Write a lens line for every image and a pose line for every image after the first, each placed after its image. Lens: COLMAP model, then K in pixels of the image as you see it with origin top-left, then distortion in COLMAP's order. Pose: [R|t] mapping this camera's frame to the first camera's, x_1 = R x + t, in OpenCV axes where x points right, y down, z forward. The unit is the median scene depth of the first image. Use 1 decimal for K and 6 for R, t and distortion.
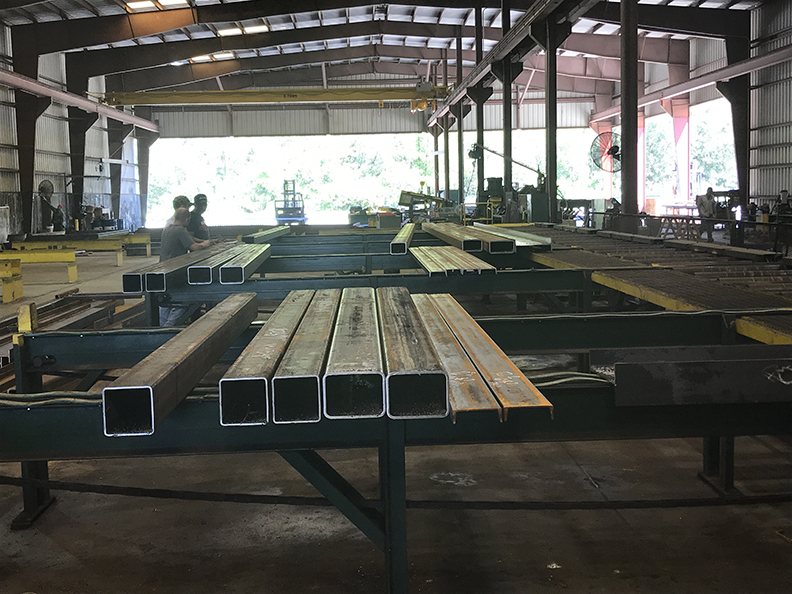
lens RADIAL K [[986.4, 0, 396.0], [0, 986.4, 297.0], [0, 0, 1]] dist [0.092389, -0.011775]
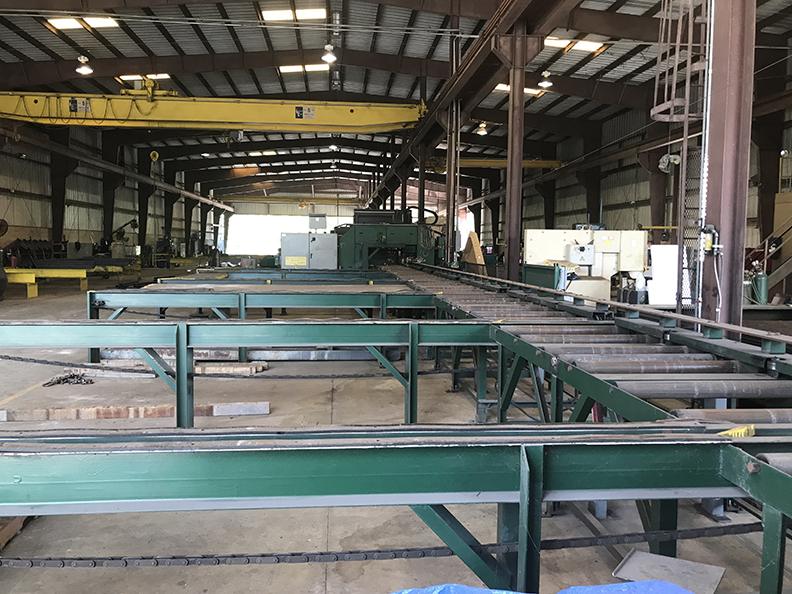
lens RADIAL K [[647.5, 0, 396.0], [0, 647.5, 297.0], [0, 0, 1]] dist [-0.001116, -0.000691]
pose [[0.995968, 0.022055, 0.086960, -0.006511], [-0.020435, 0.999601, -0.019475, 0.042064], [-0.087355, 0.017619, 0.996021, -0.457324]]
